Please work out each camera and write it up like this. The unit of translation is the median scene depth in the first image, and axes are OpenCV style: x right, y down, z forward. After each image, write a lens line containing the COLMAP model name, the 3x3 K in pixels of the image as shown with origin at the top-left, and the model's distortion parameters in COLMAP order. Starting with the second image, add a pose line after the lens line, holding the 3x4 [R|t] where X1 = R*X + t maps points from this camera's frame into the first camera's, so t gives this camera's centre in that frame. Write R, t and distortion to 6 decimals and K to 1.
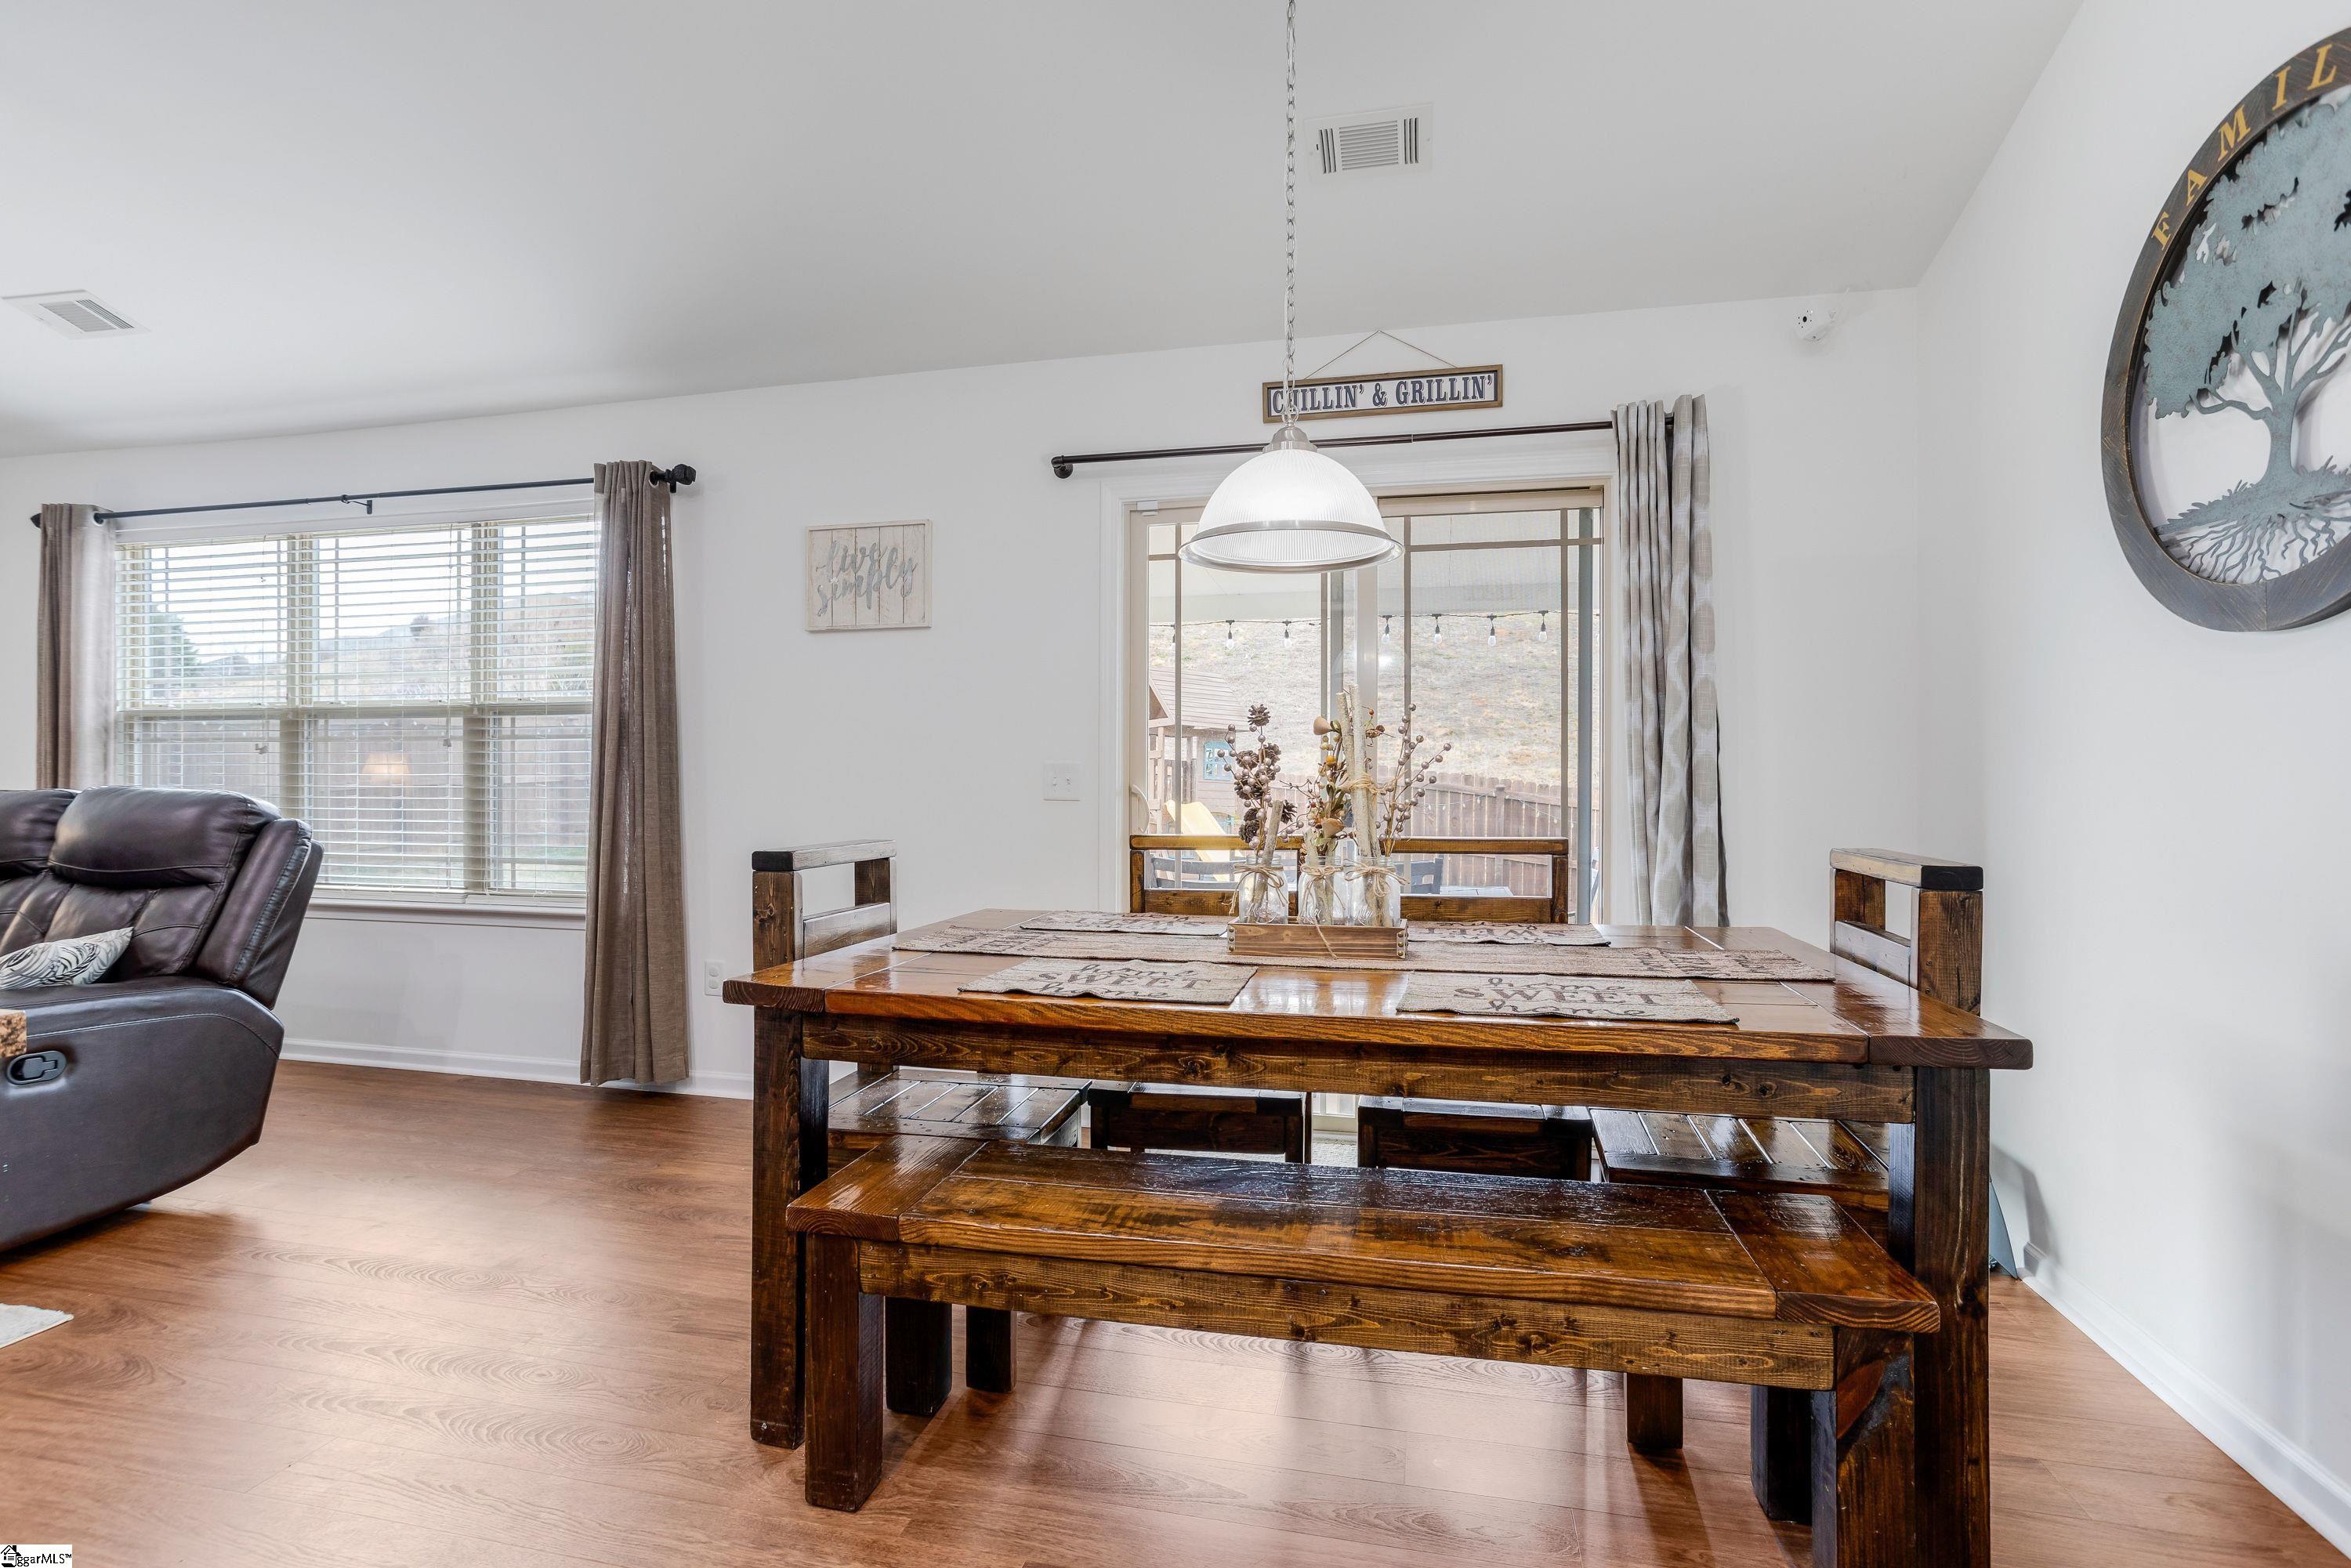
lens RADIAL K [[1147.0, 0, 1206.9], [0, 1147.0, 801.7], [0, 0, 1]] dist [-0.035471, 0.011033]
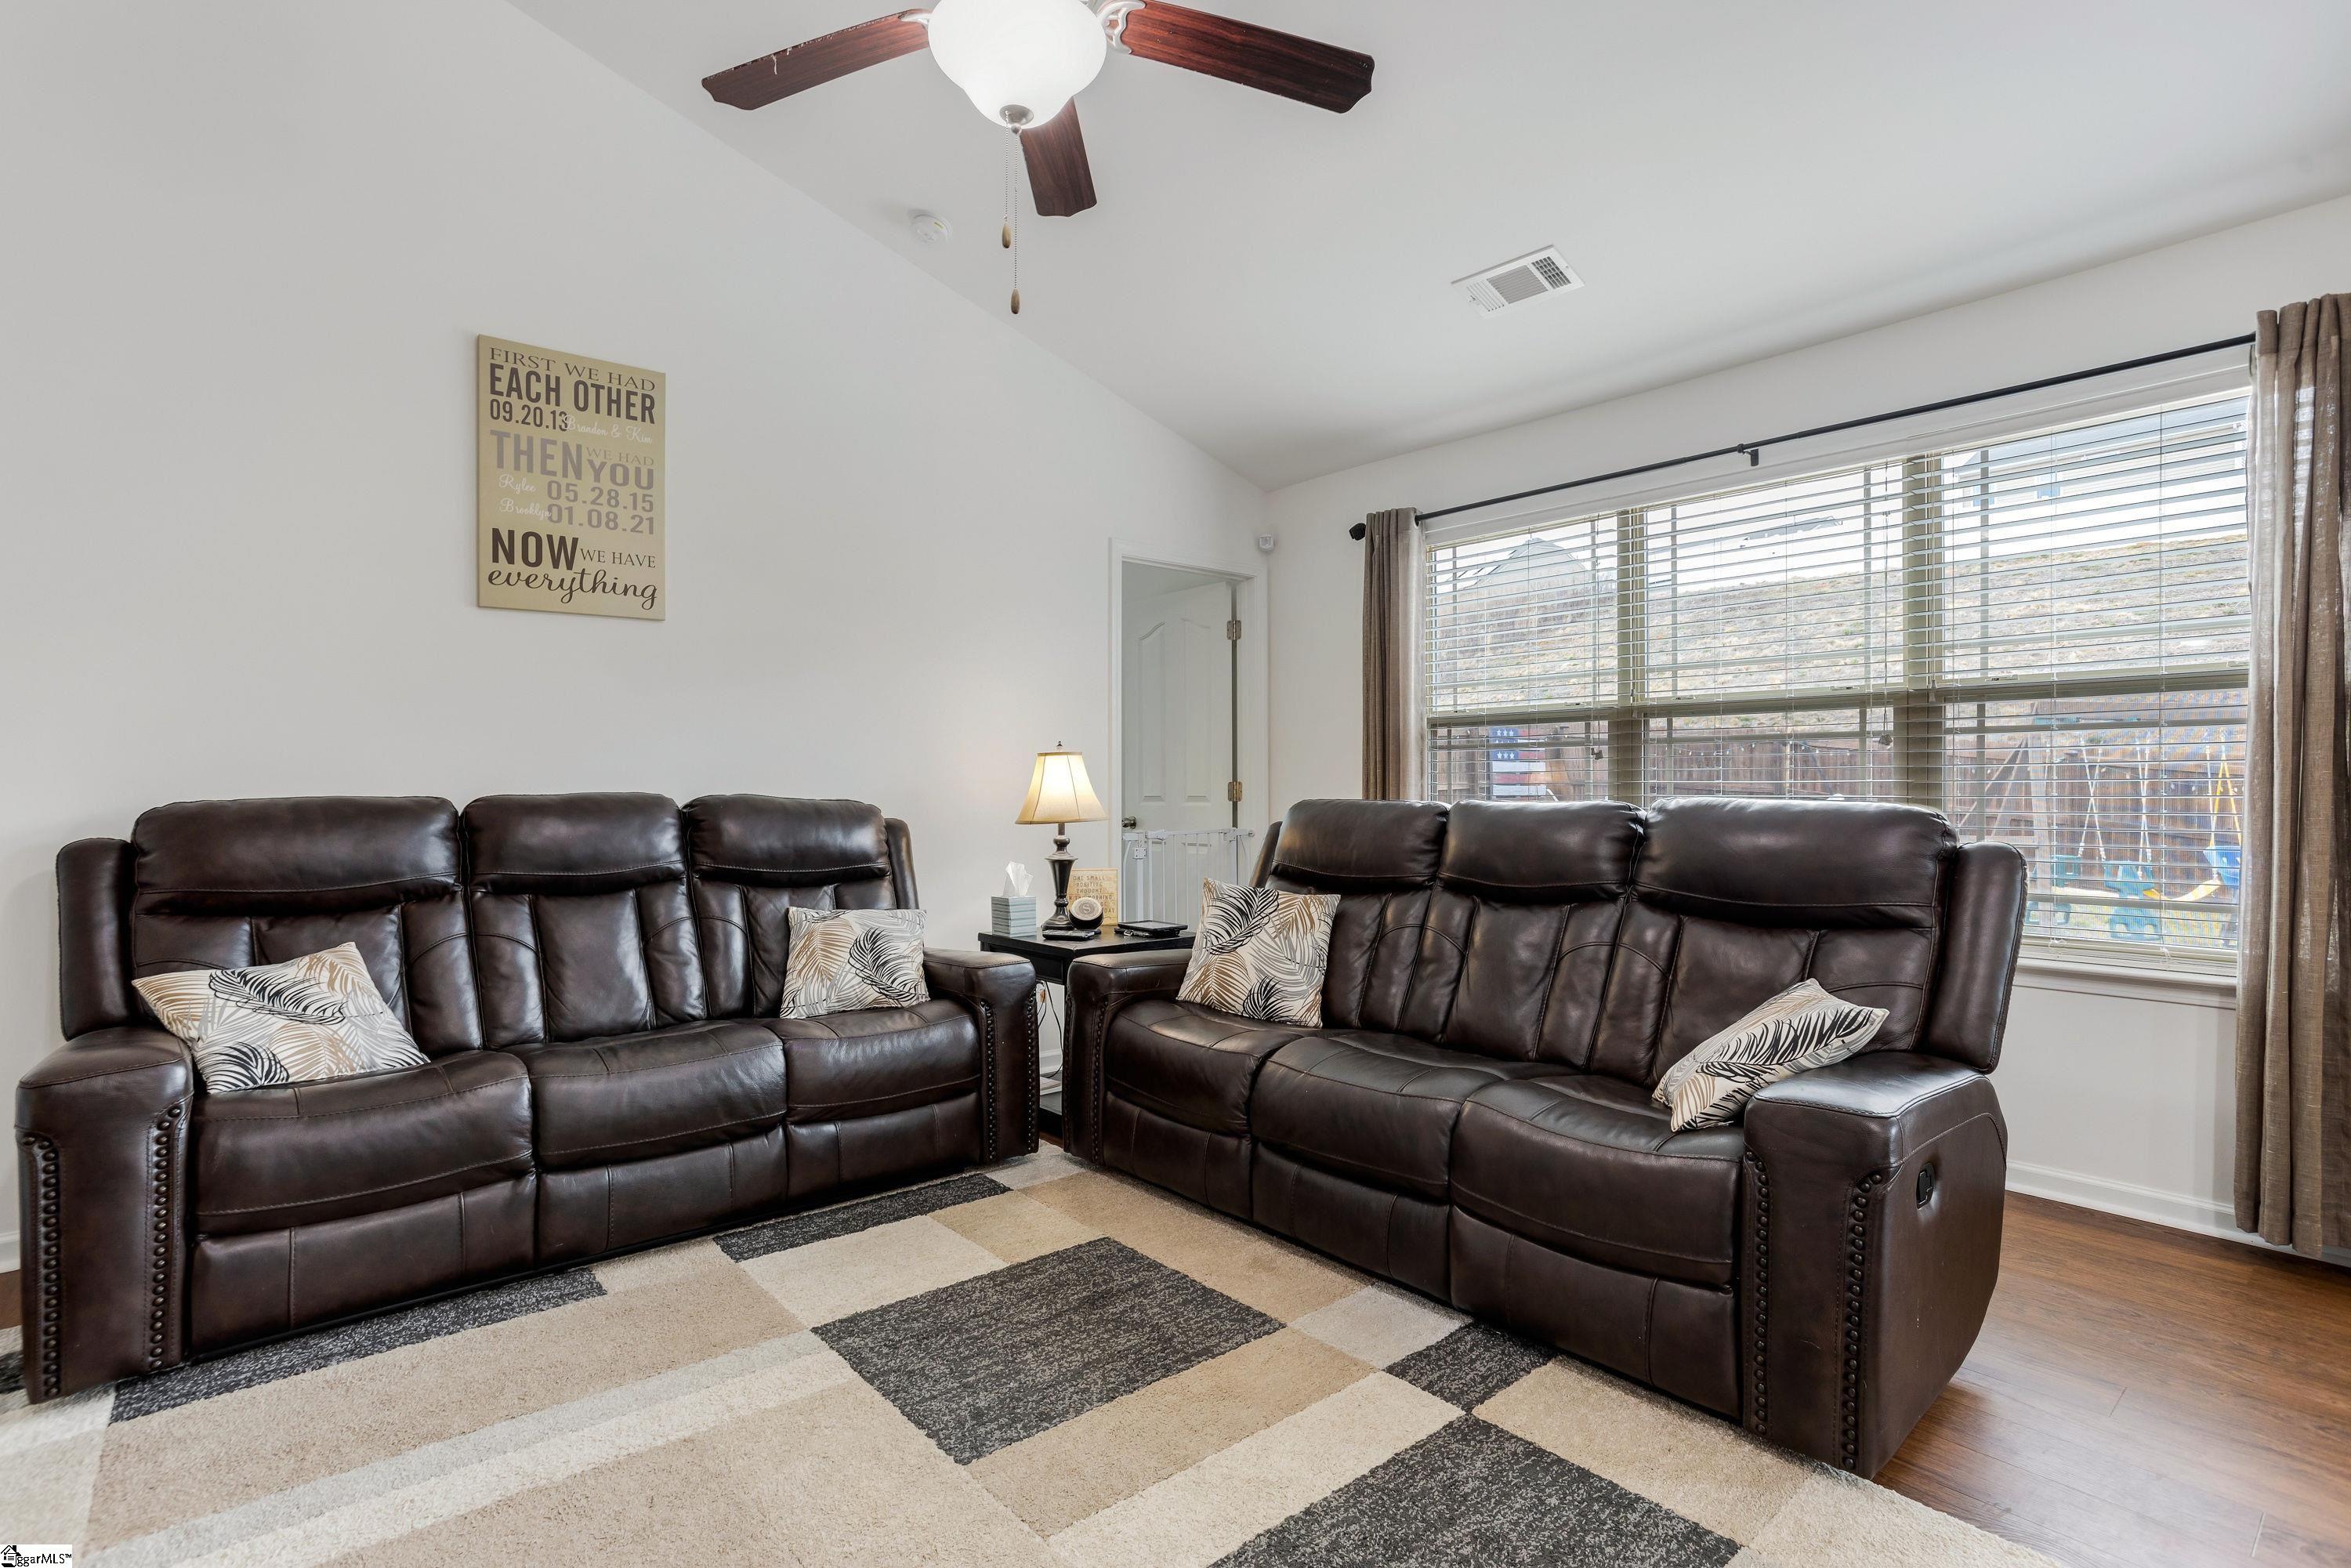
lens RADIAL K [[1147.0, 0, 1174.4], [0, 1147.0, 791.3], [0, 0, 1]] dist [-0.035471, 0.011033]
pose [[0.806404, -0.006841, -0.591325, -0.837437], [-0.003657, 0.999856, -0.016555, -0.002989], [0.591353, 0.015513, 0.806263, 0.118080]]
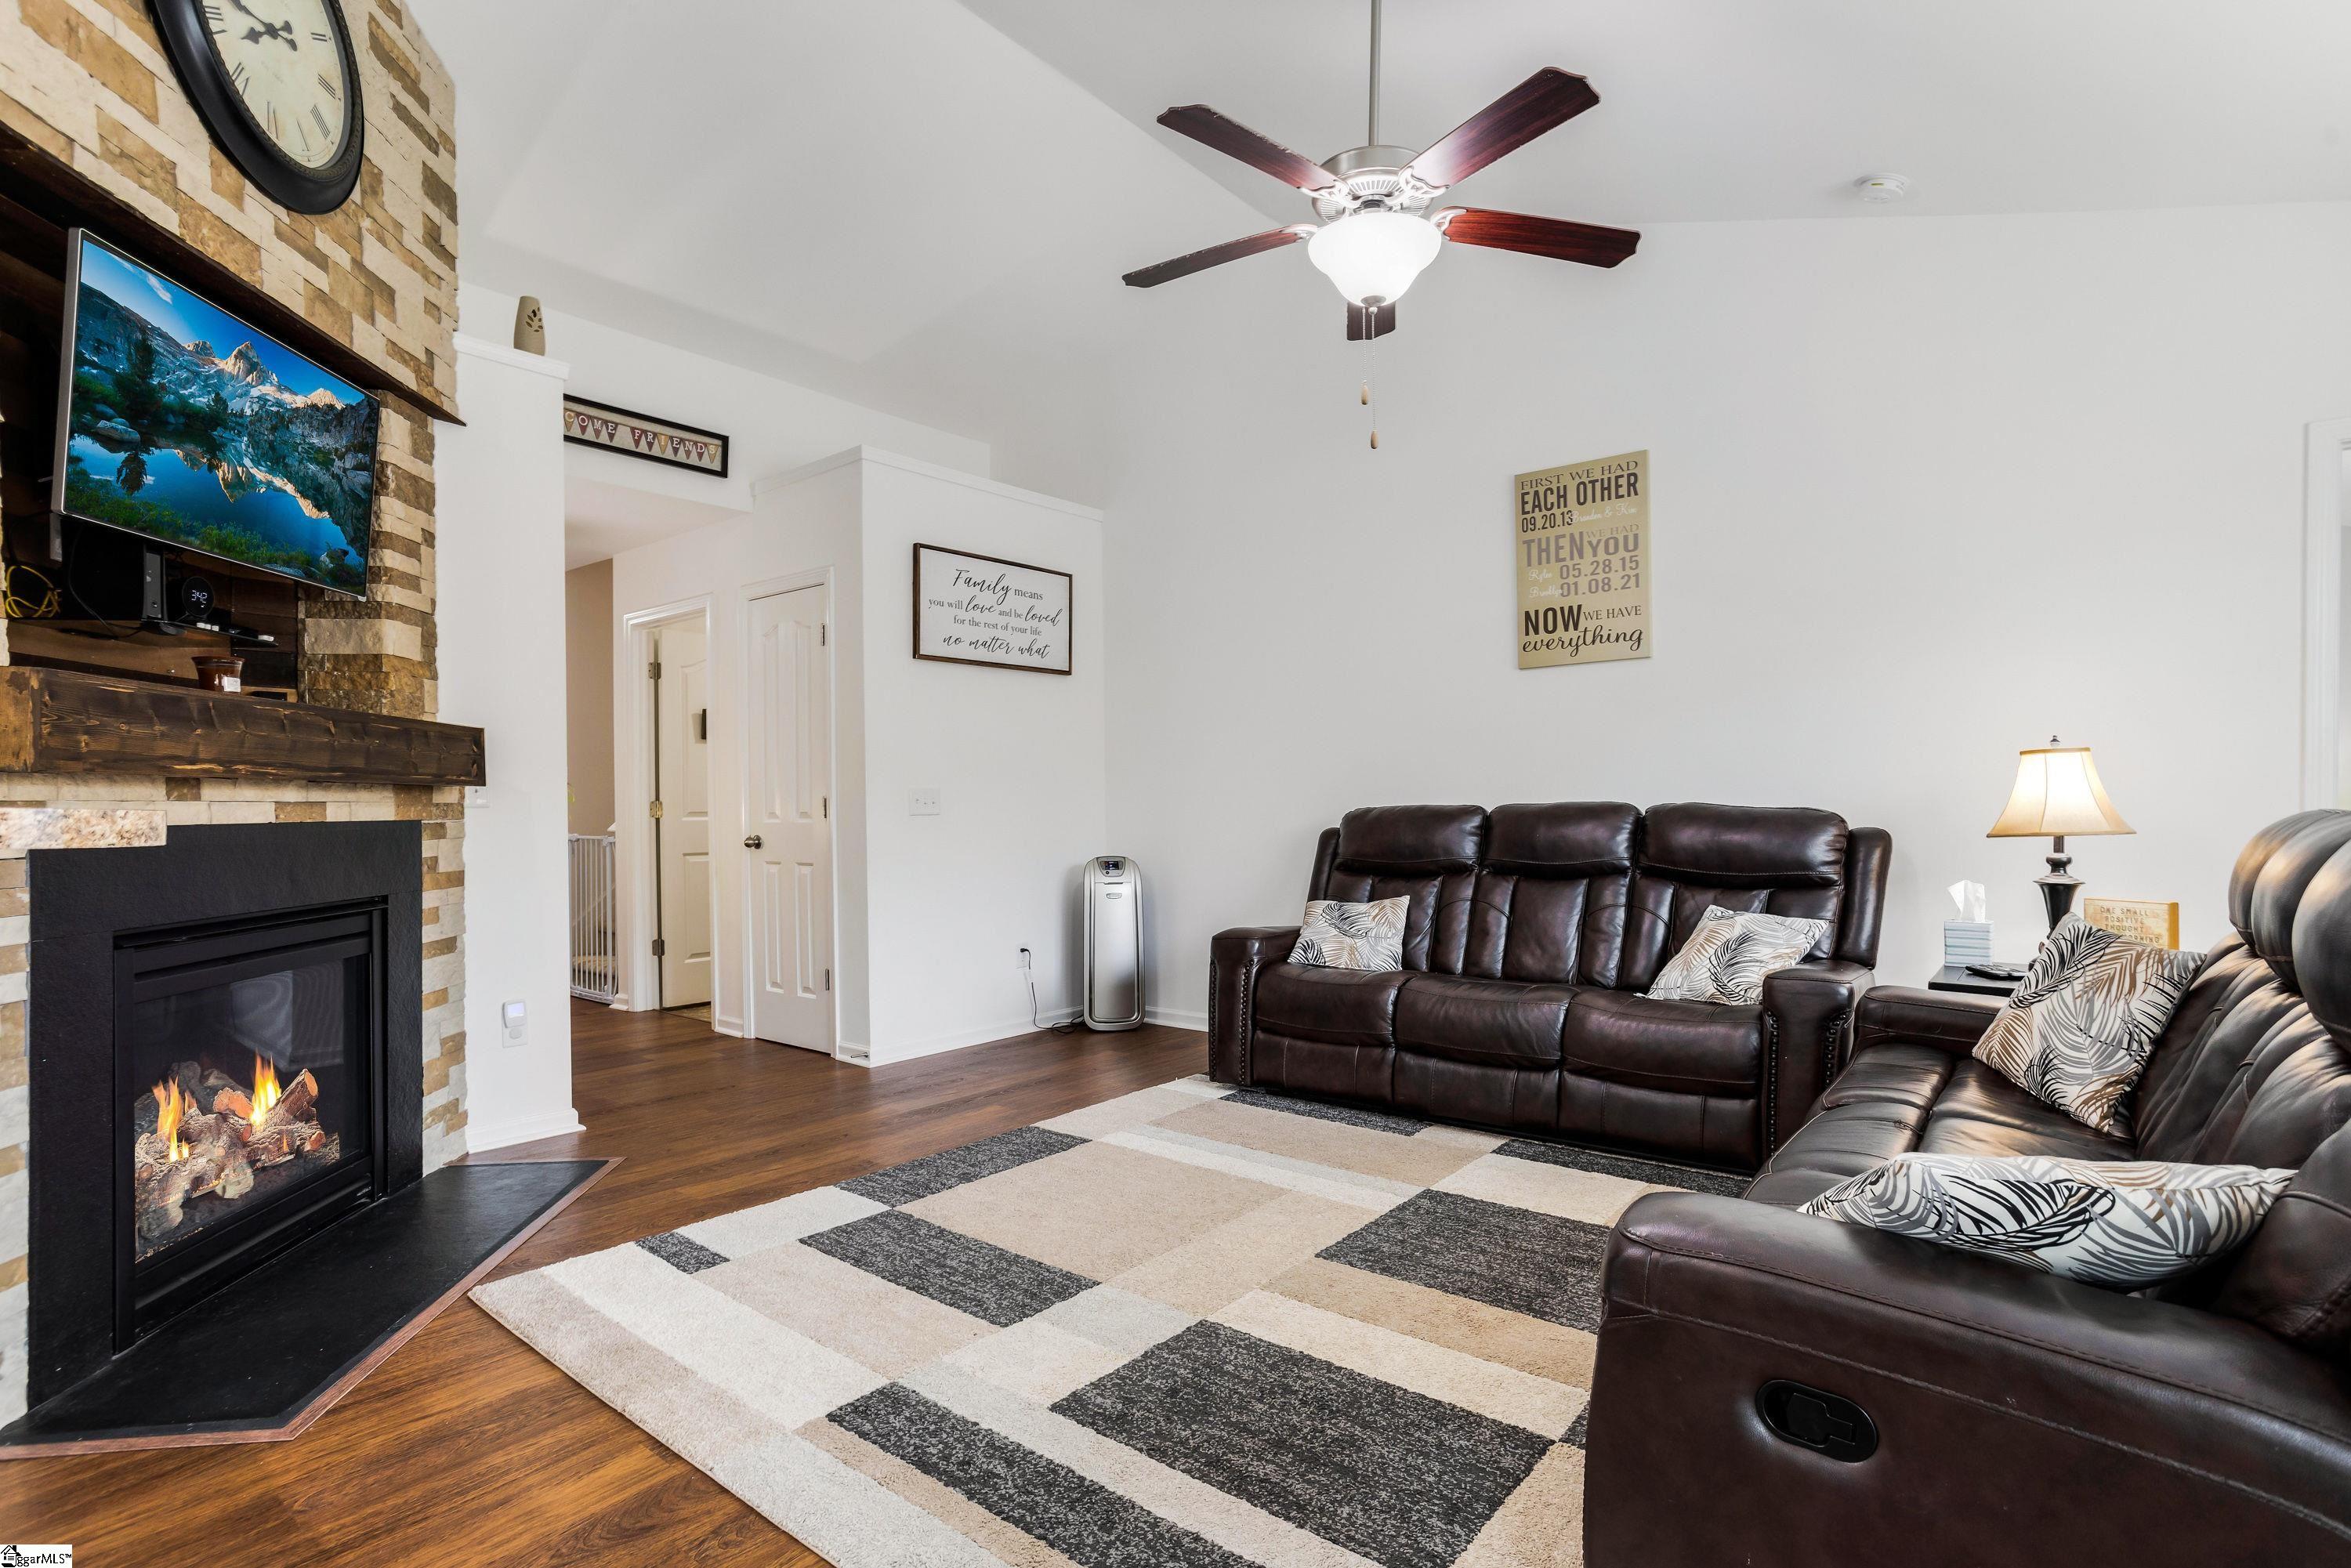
lens RADIAL K [[1147.0, 0, 1136.8], [0, 1147.0, 816.9], [0, 0, 1]] dist [-0.035471, 0.011033]
pose [[-0.452245, 0.004751, -0.891881, -0.427115], [-0.011052, 0.999879, 0.010930, -0.008297], [0.891825, 0.014801, -0.452138, 0.813952]]
